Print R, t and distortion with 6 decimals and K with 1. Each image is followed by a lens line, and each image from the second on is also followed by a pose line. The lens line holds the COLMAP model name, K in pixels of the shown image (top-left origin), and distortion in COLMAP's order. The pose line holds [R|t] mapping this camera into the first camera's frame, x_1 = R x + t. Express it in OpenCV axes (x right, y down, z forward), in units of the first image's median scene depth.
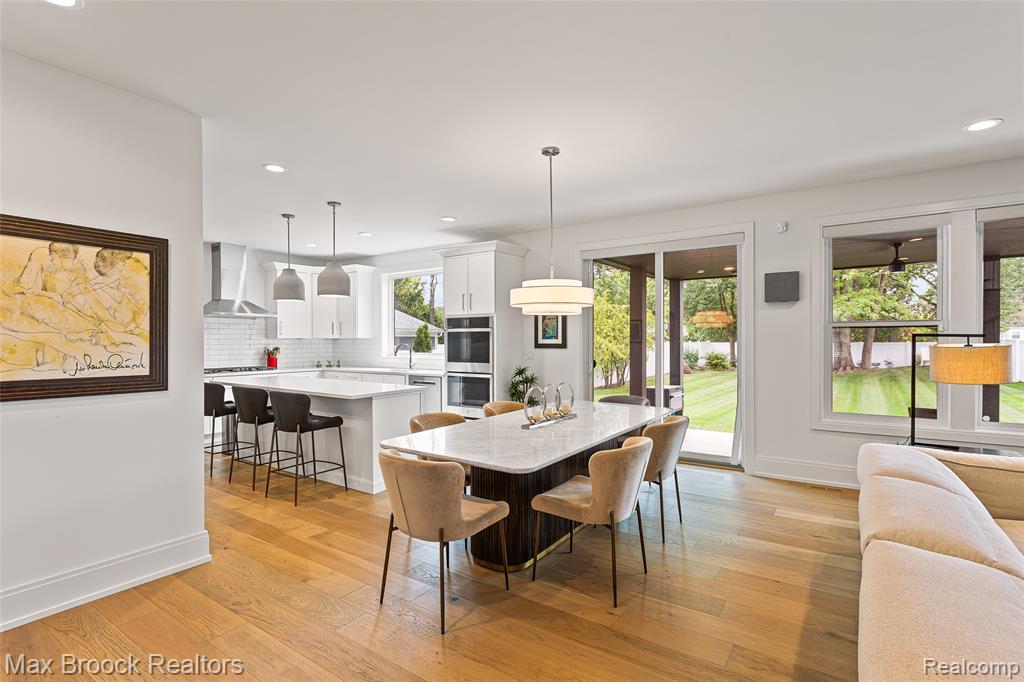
lens RADIAL K [[491.2, 0, 506.7], [0, 491.2, 345.0], [0, 0, 1]] dist [0.004966, -0.000819]
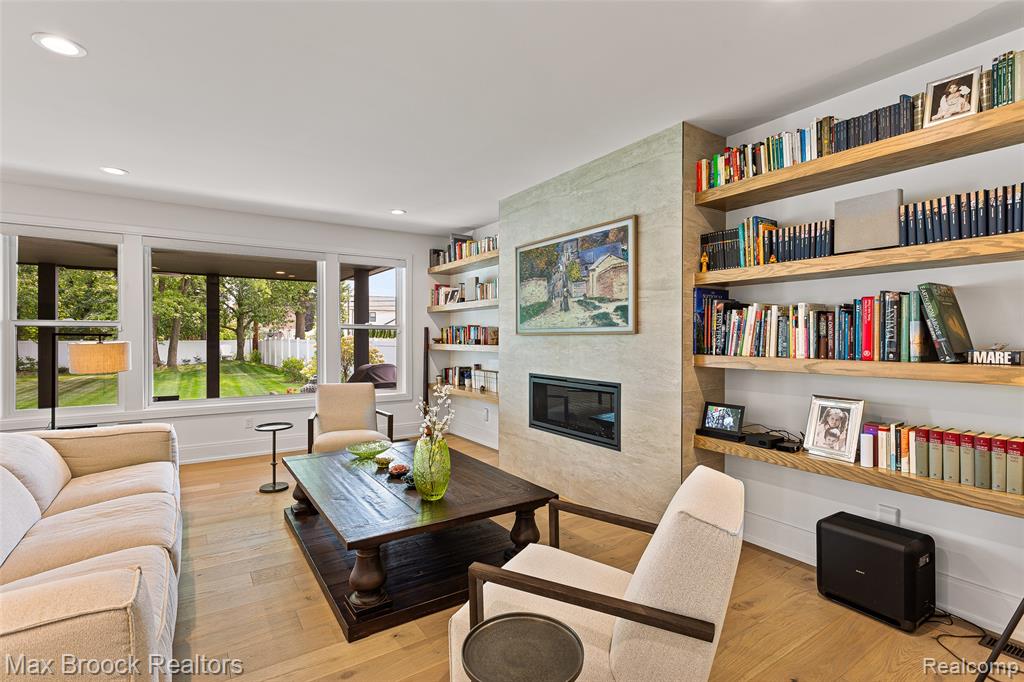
lens RADIAL K [[491.2, 0, 509.0], [0, 491.2, 343.2], [0, 0, 1]] dist [0.004966, -0.000819]
pose [[0.364214, -0.007858, 0.931282, 0.070296], [0.008444, 0.999951, 0.005134, 0.001943], [-0.931277, 0.005994, 0.364263, -0.210865]]
